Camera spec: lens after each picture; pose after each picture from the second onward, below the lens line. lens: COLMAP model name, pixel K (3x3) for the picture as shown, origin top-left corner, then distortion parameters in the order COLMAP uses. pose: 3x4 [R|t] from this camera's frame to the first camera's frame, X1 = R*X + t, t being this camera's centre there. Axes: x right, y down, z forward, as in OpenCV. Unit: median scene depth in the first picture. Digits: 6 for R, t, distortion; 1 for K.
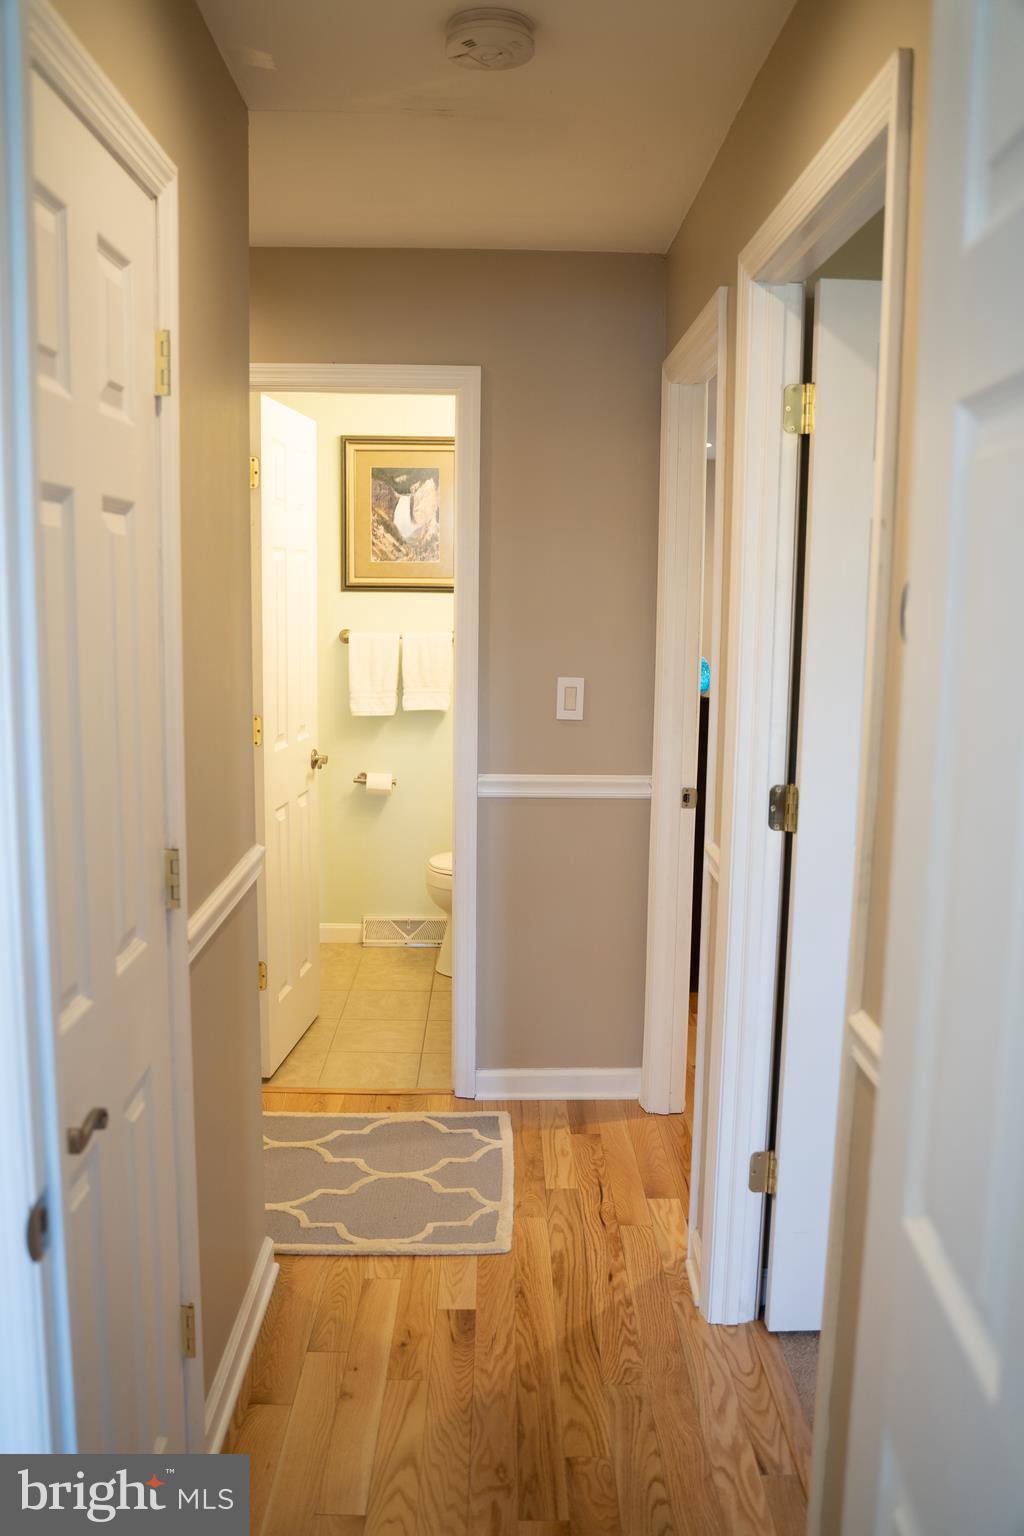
lens RADIAL K [[1235.5, 0, 512.0], [0, 1235.5, 768.0], [0, 0, 1]] dist [-0.116389, 0.096683]
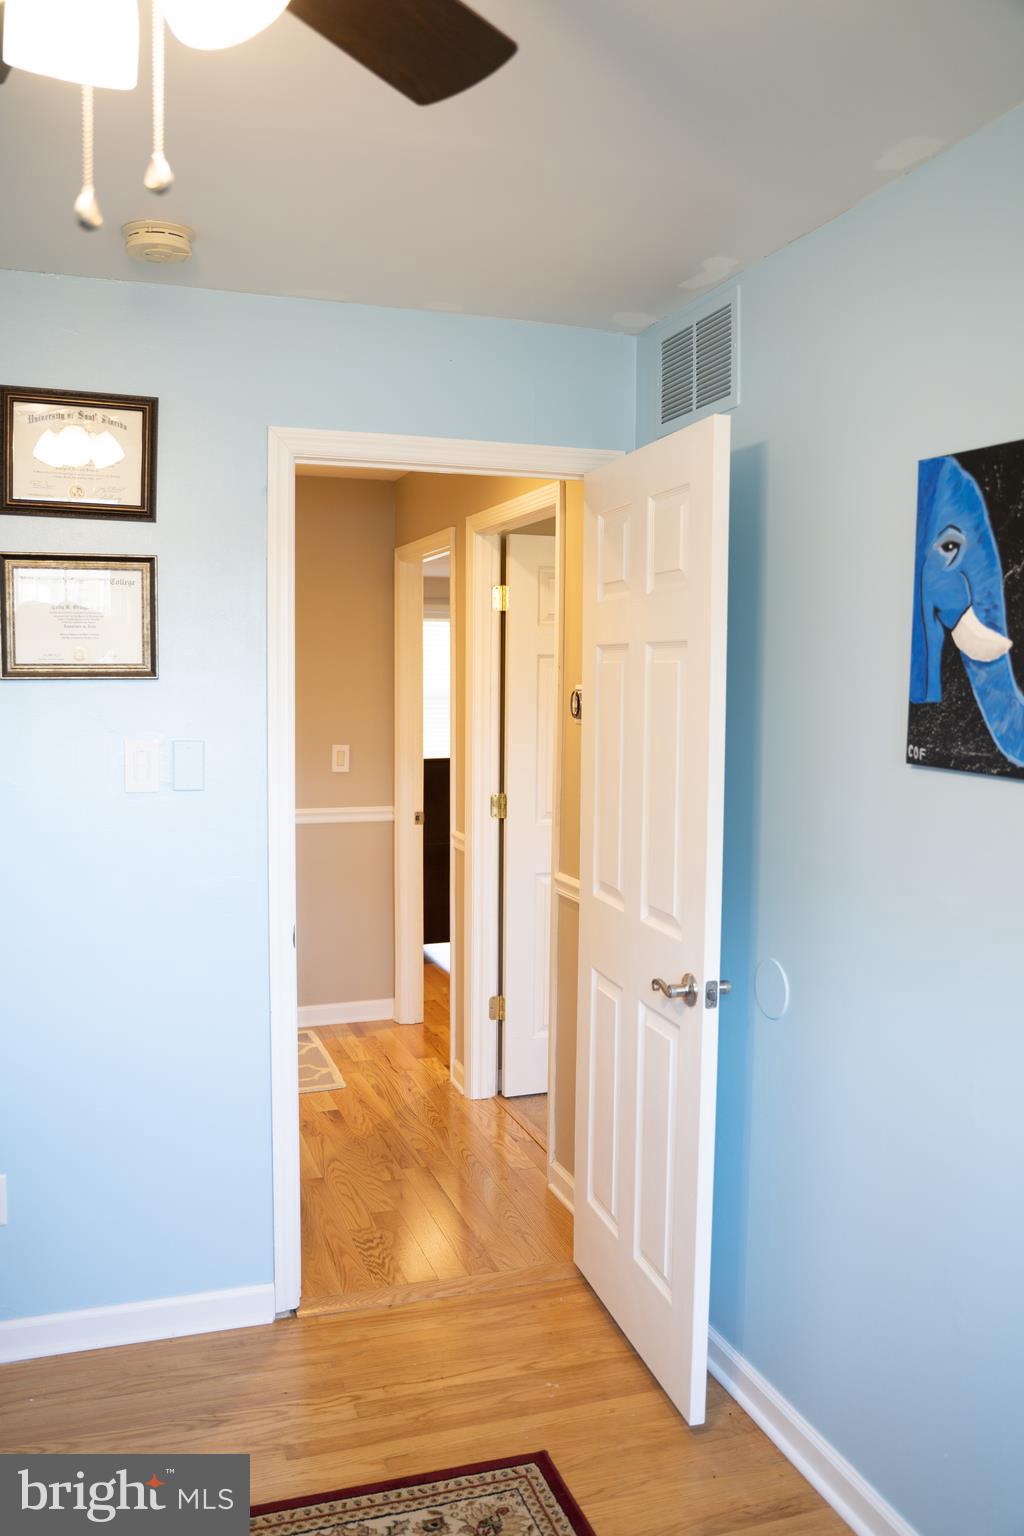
lens RADIAL K [[1235.5, 0, 512.0], [0, 1235.5, 768.0], [0, 0, 1]] dist [-0.116389, 0.096683]
pose [[0.948653, -0.028264, 0.315053, -0.315614], [0.049956, 0.996887, -0.060991, 0.081442], [-0.312348, 0.073598, 0.947112, -0.717741]]
